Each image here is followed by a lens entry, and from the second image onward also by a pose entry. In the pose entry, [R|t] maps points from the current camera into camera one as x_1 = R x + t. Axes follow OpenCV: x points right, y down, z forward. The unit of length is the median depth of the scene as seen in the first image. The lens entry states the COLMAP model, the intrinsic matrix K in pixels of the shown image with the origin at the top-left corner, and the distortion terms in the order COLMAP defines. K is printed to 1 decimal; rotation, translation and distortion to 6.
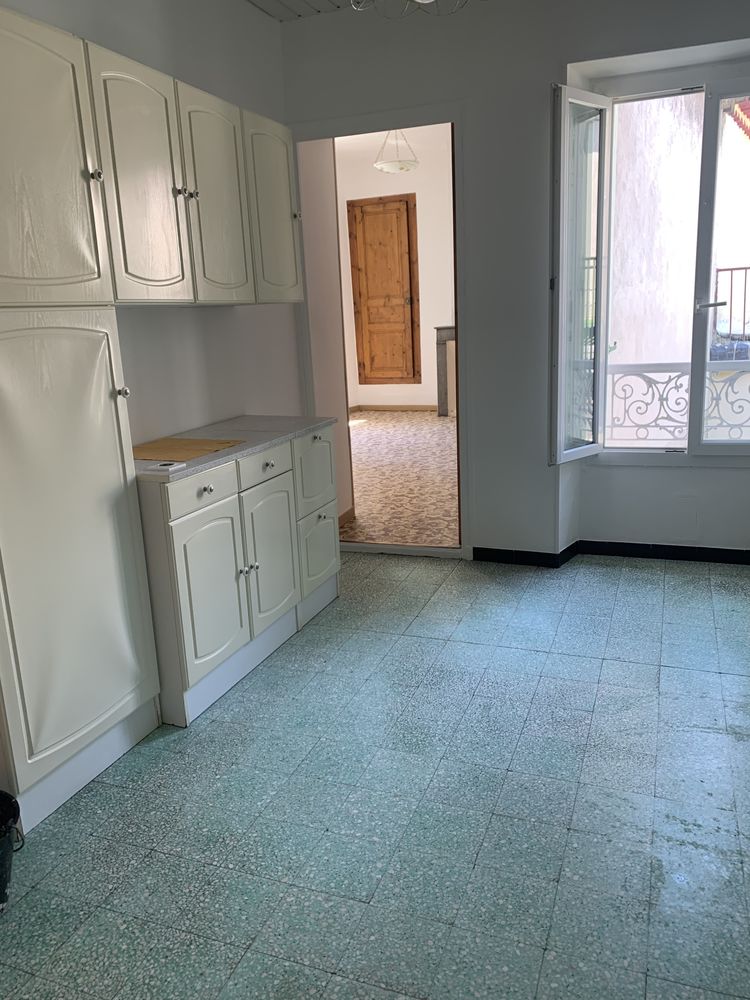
lens RADIAL K [[743.5, 0, 358.8], [0, 743.5, 505.7], [0, 0, 1]] dist [0.002578, -0.042987]
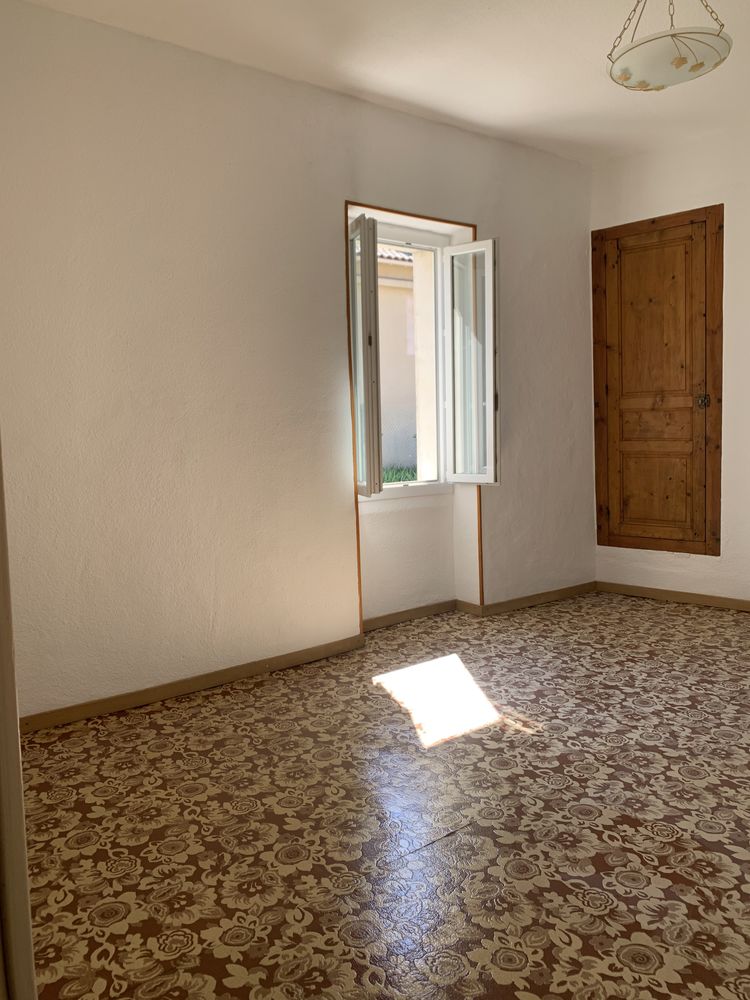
lens RADIAL K [[756.7, 0, 376.9], [0, 756.7, 488.8], [0, 0, 1]] dist [0.001346, -0.000046]
pose [[0.938651, 0.054609, -0.340516, 0.098874], [-0.104064, 0.986209, -0.128698, -0.313849], [0.328792, 0.156239, 0.931389, 1.117583]]
